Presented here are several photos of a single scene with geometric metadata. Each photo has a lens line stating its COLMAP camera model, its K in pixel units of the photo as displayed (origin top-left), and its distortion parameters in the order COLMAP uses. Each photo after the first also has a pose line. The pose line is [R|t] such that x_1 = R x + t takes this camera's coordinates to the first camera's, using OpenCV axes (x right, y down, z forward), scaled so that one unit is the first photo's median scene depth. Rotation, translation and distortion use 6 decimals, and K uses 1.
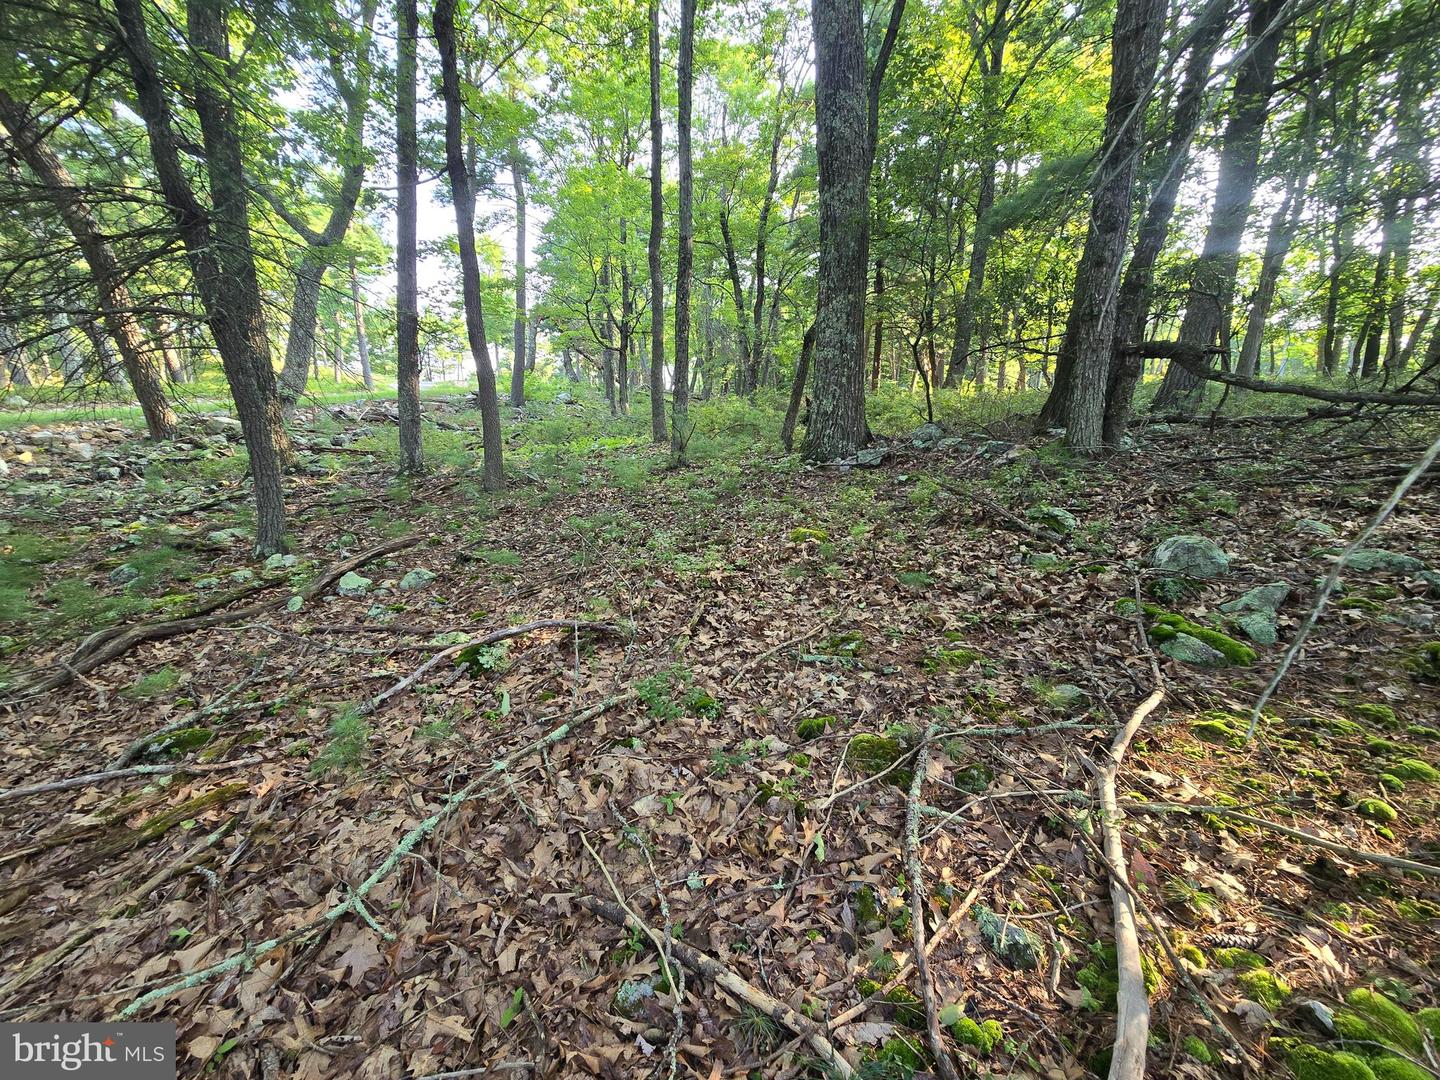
lens RADIAL K [[590.0, 0, 712.1], [0, 590.0, 543.4], [0, 0, 1]] dist [-0.003113, -0.000570]
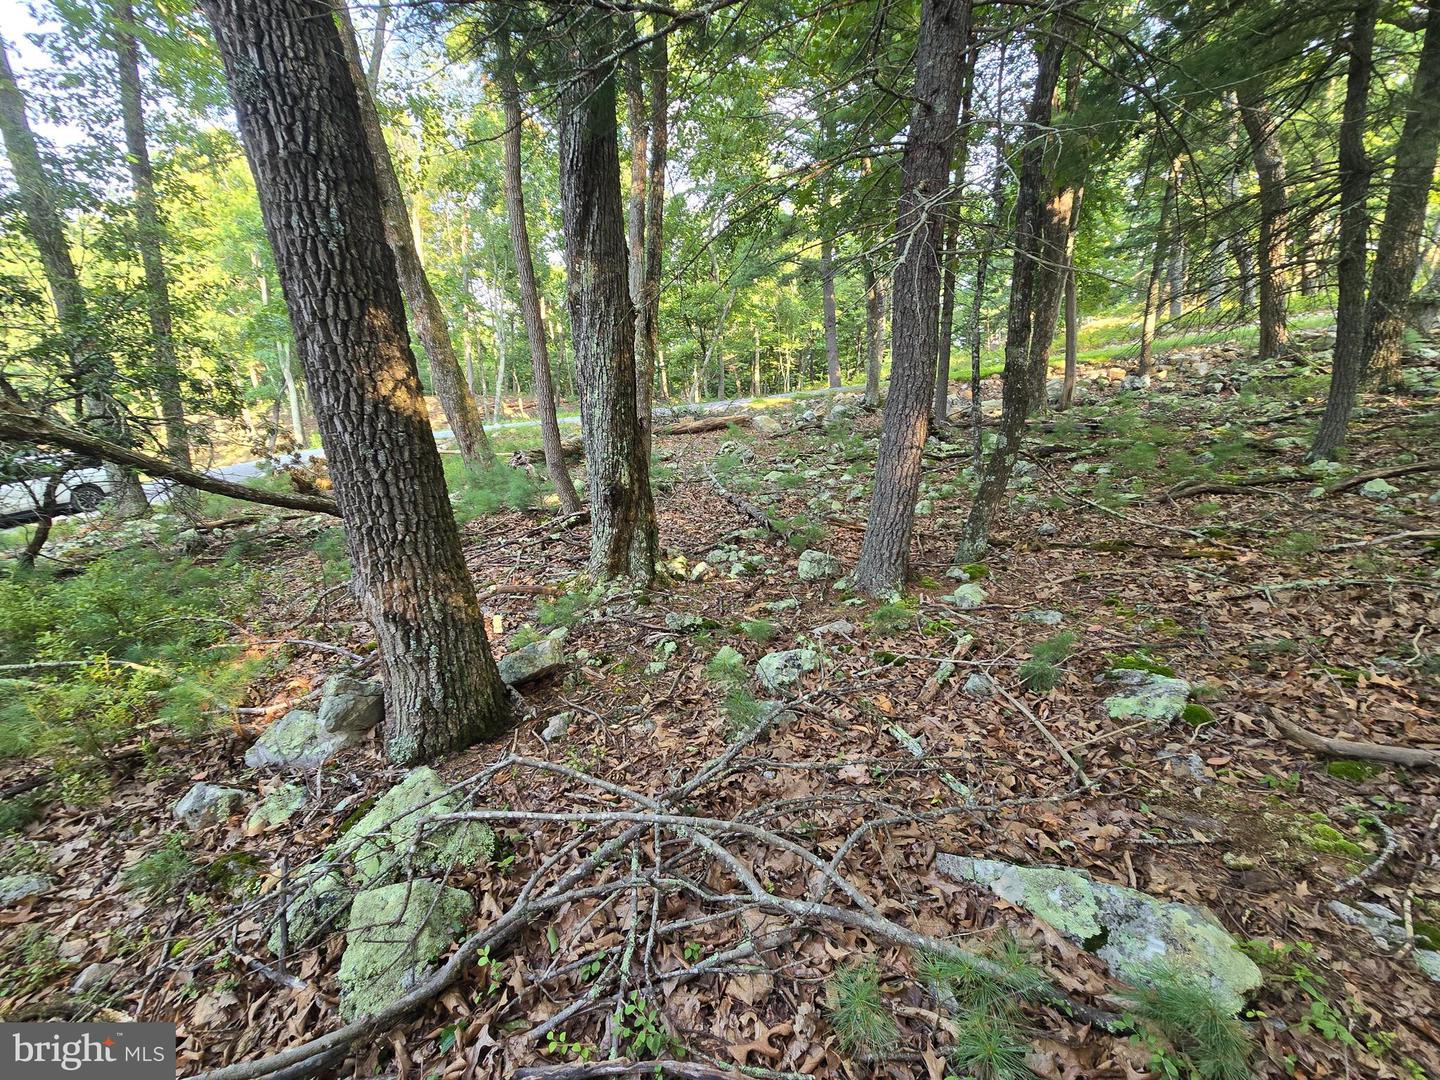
lens RADIAL K [[590.0, 0, 712.1], [0, 590.0, 543.4], [0, 0, 1]] dist [-0.003113, -0.000570]
pose [[0.091503, 0.272201, -0.957880, 0.174559], [-0.137942, 0.956106, 0.258520, 0.021841], [0.986204, 0.108477, 0.125035, -0.184914]]
